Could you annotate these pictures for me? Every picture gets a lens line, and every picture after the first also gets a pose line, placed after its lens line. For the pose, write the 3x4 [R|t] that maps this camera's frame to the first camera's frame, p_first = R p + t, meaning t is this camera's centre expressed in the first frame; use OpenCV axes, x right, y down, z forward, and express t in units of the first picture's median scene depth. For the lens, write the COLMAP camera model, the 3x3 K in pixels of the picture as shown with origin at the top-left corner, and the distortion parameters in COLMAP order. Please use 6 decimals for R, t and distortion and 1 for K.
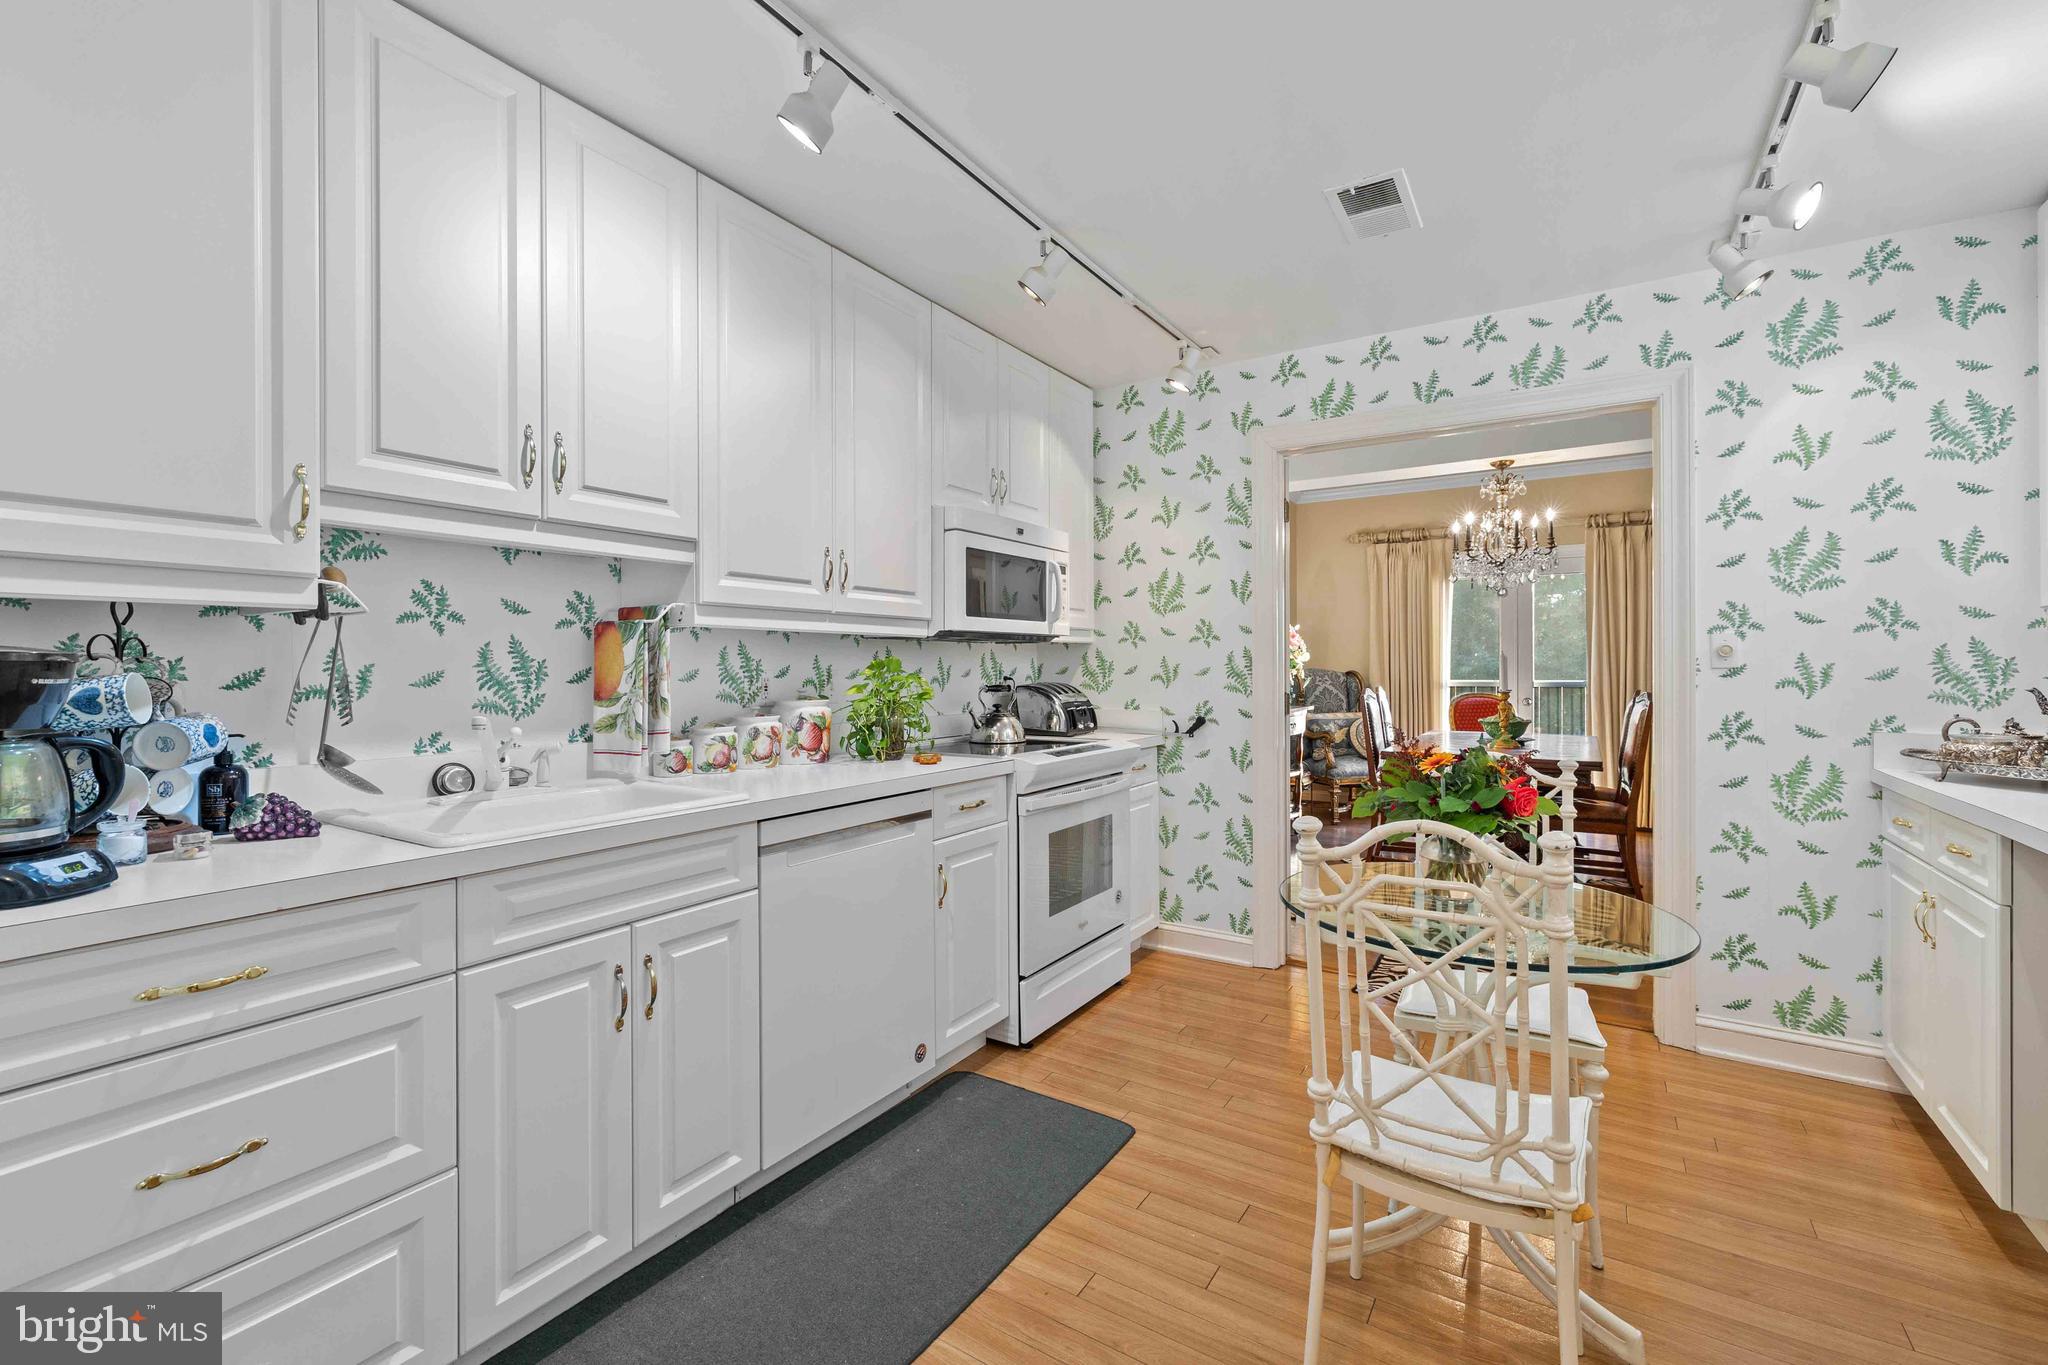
lens RADIAL K [[874.2, 0, 1023.5], [0, 874.2, 666.8], [0, 0, 1]] dist [0.000676, 0.000470]
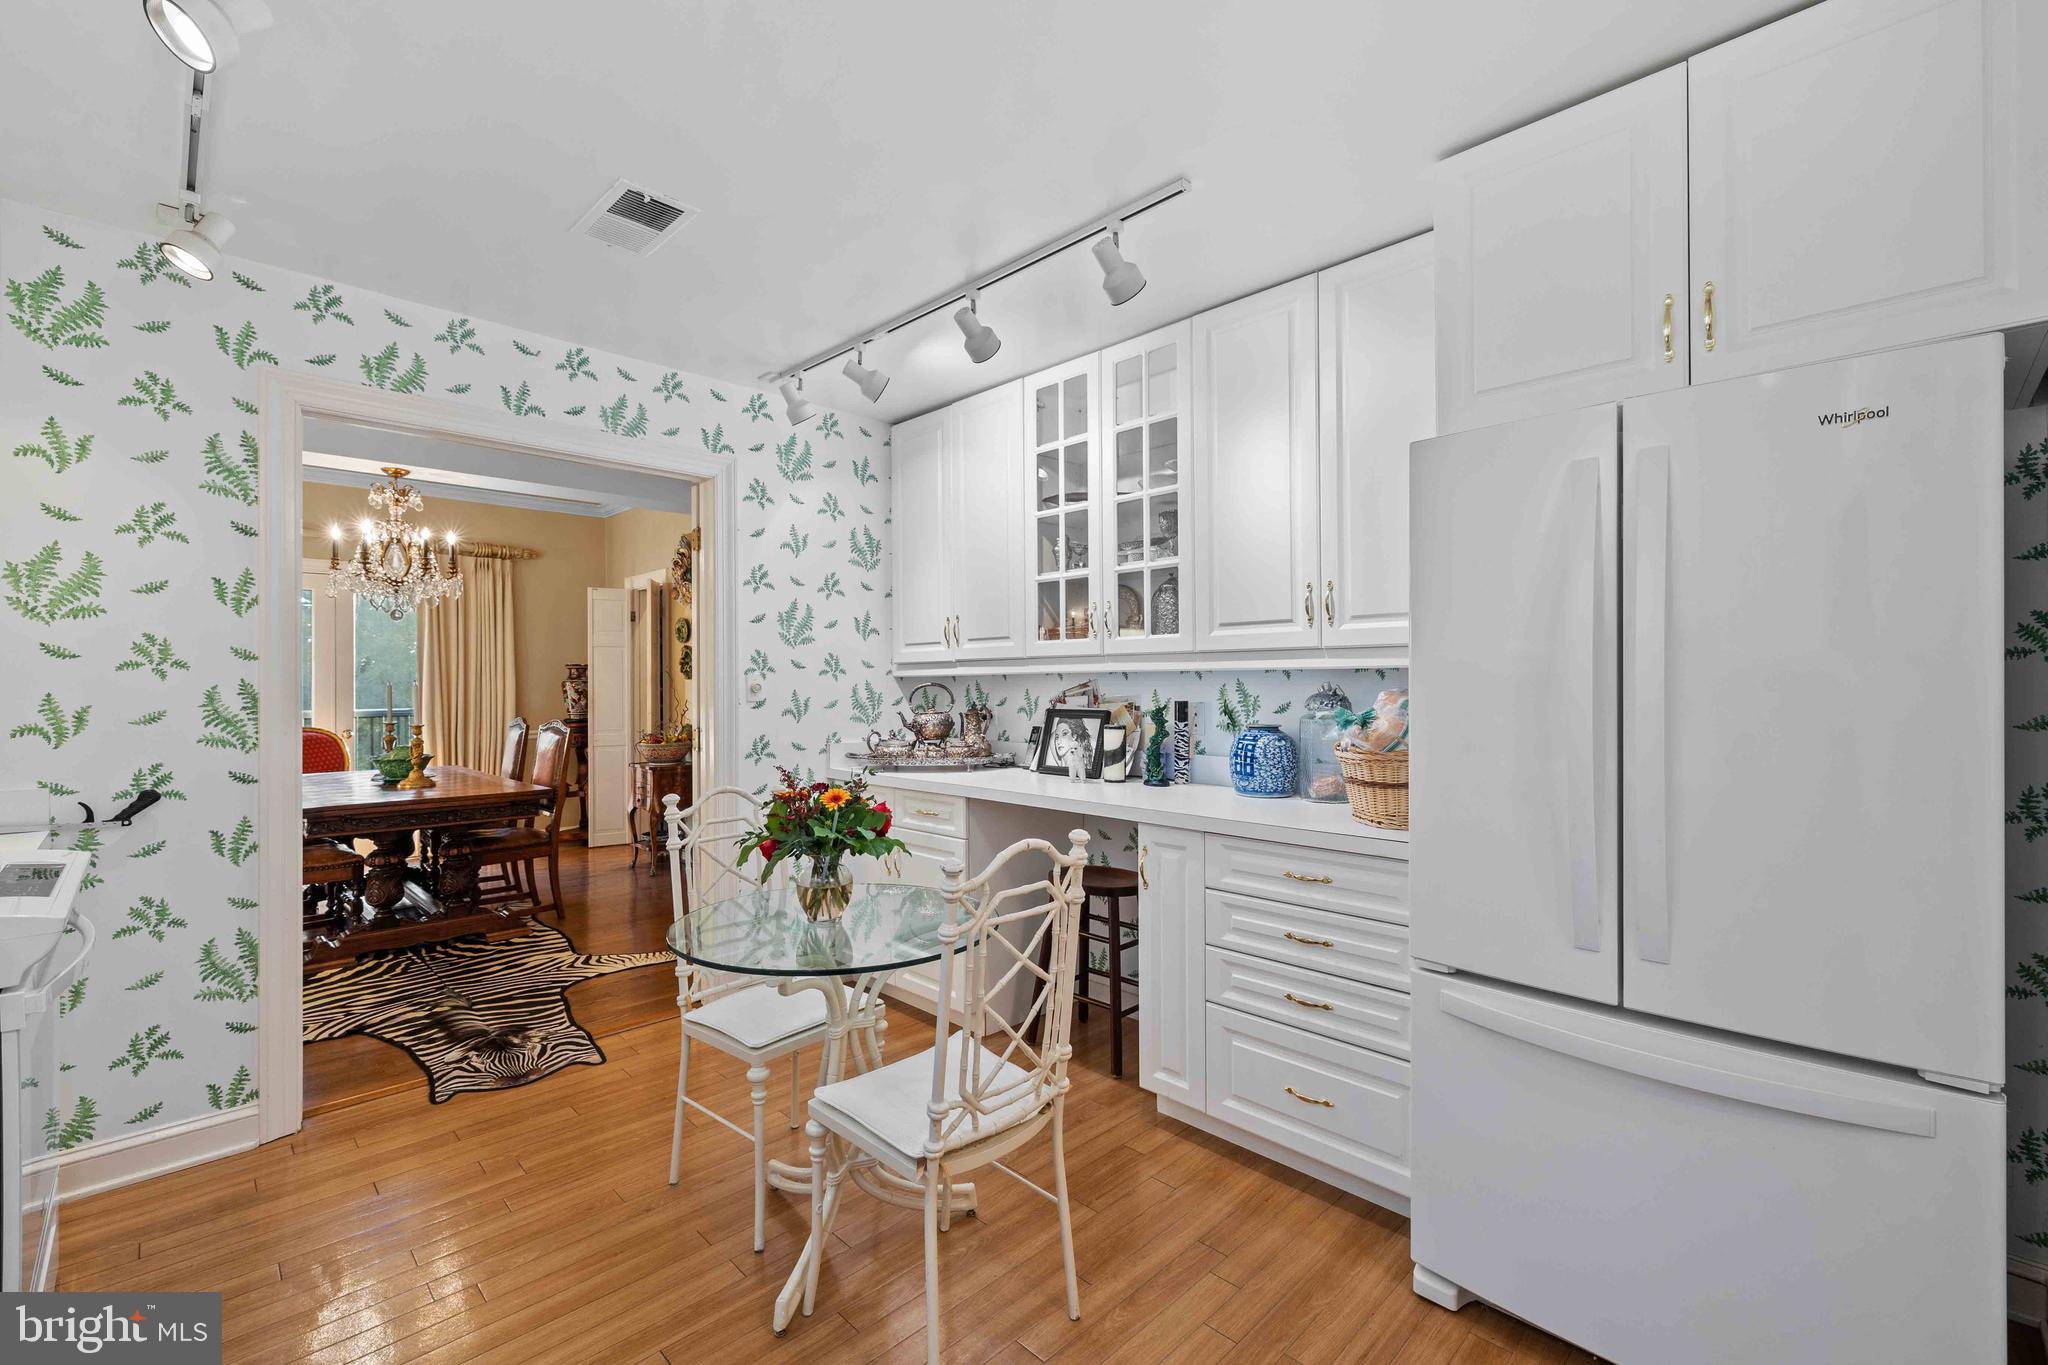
lens RADIAL K [[869.5, 0, 1025.9], [0, 869.5, 676.4], [0, 0, 1]] dist [0.000578, 0.000235]
pose [[0.213845, 0.008805, 0.976828, -0.318952], [0.002027, 0.999953, -0.009458, -0.019965], [-0.976866, 0.004002, 0.213817, 0.301329]]
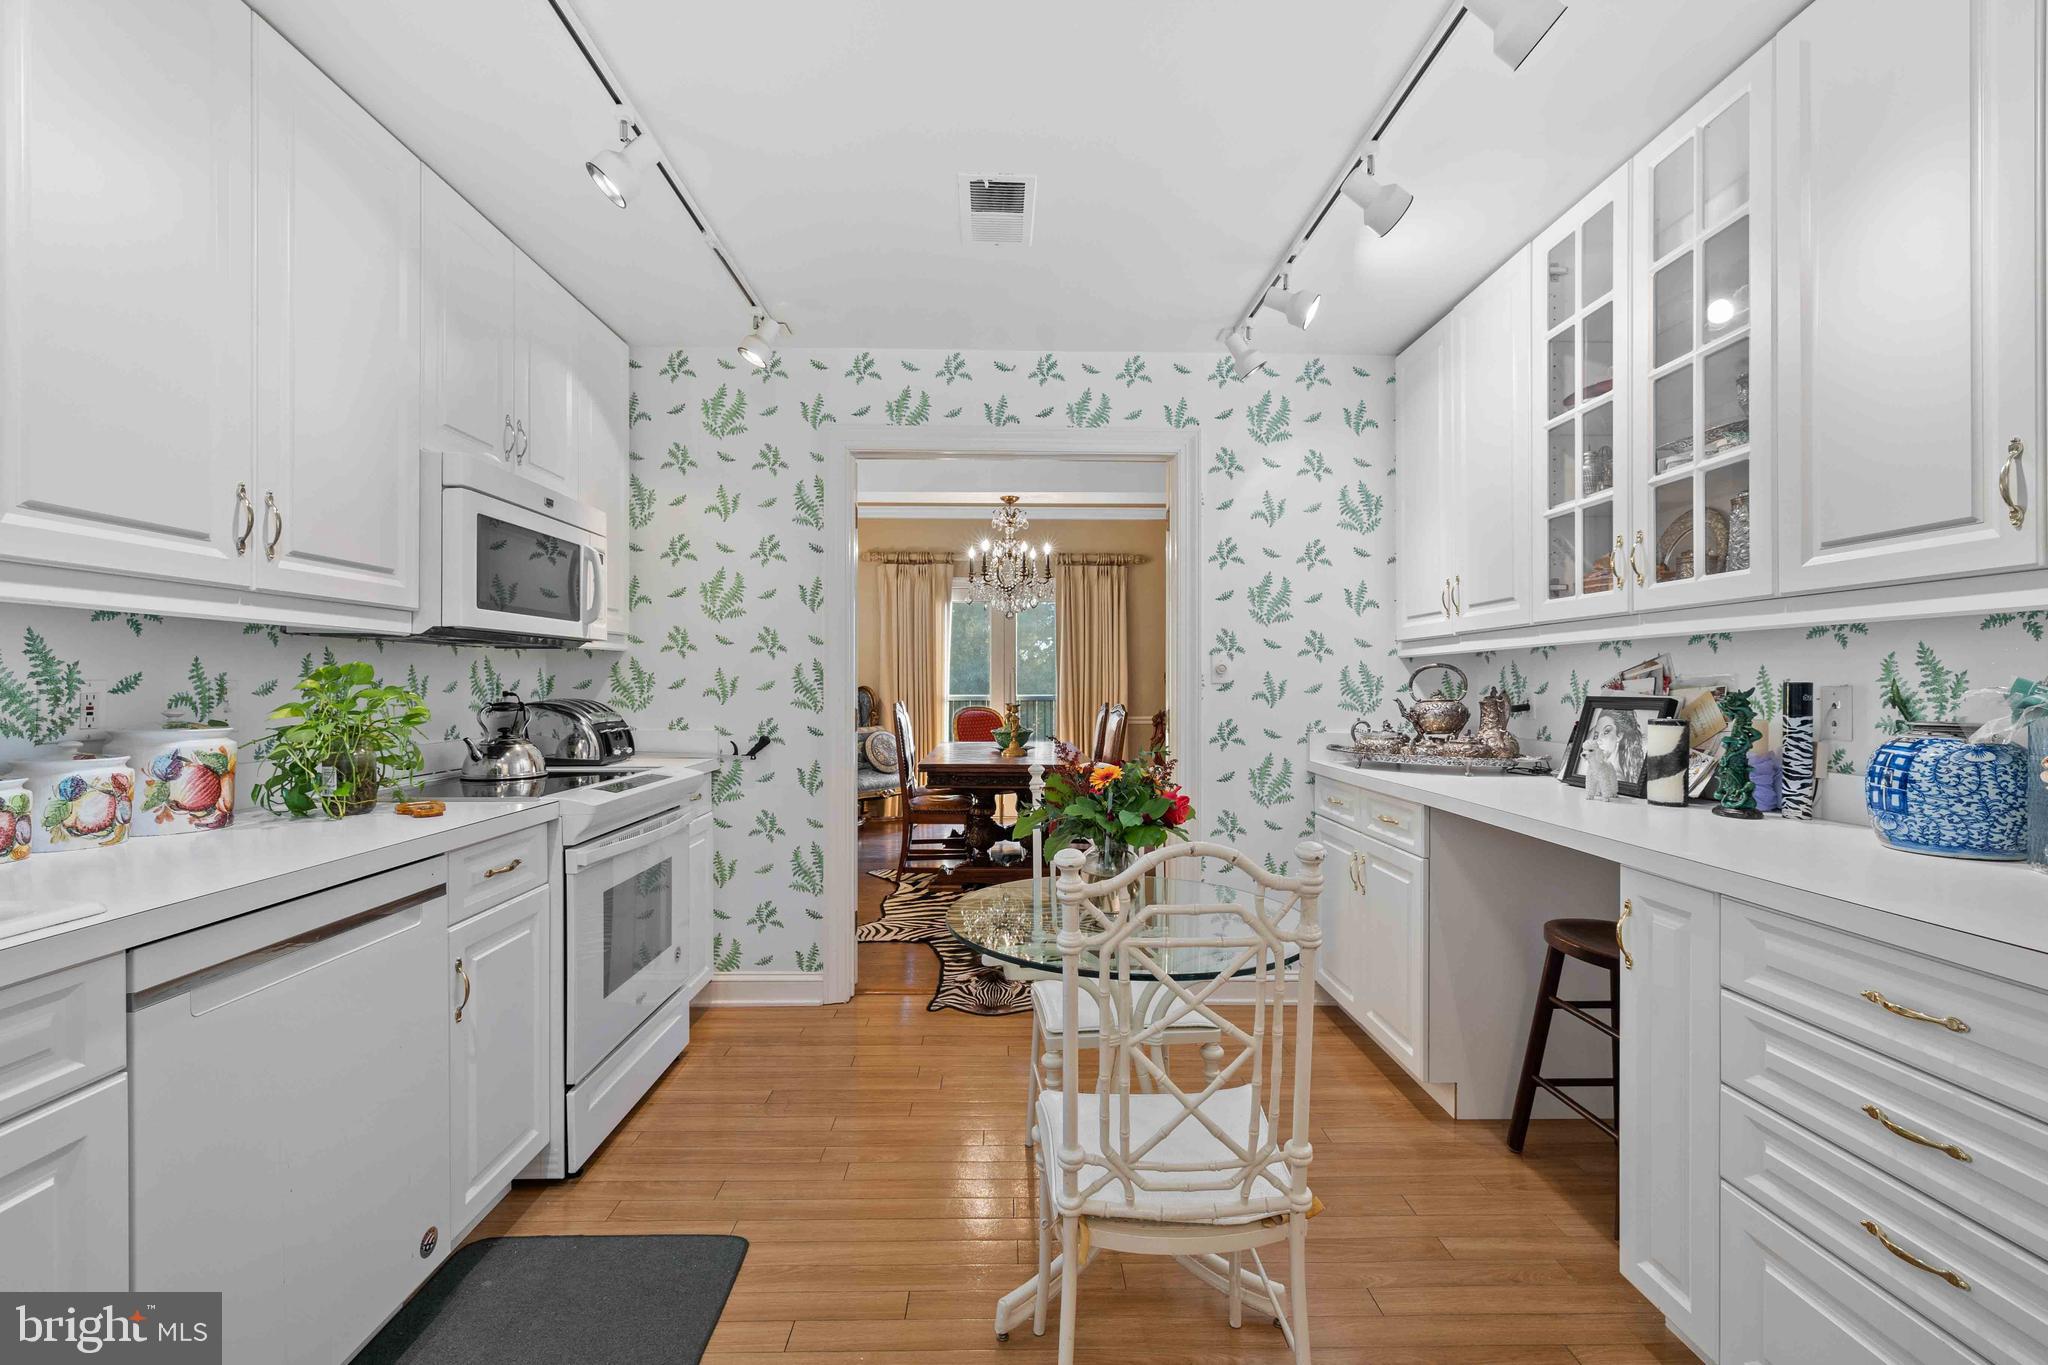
lens RADIAL K [[867.0, 0, 1024.0], [0, 867.0, 682.5], [0, 0, 1]] dist [0.000135, 0.000377]
pose [[0.828323, 0.004835, 0.560230, -0.087754], [-0.004704, 0.999988, -0.001674, 0.003079], [-0.560231, -0.001249, 0.828336, 0.138203]]
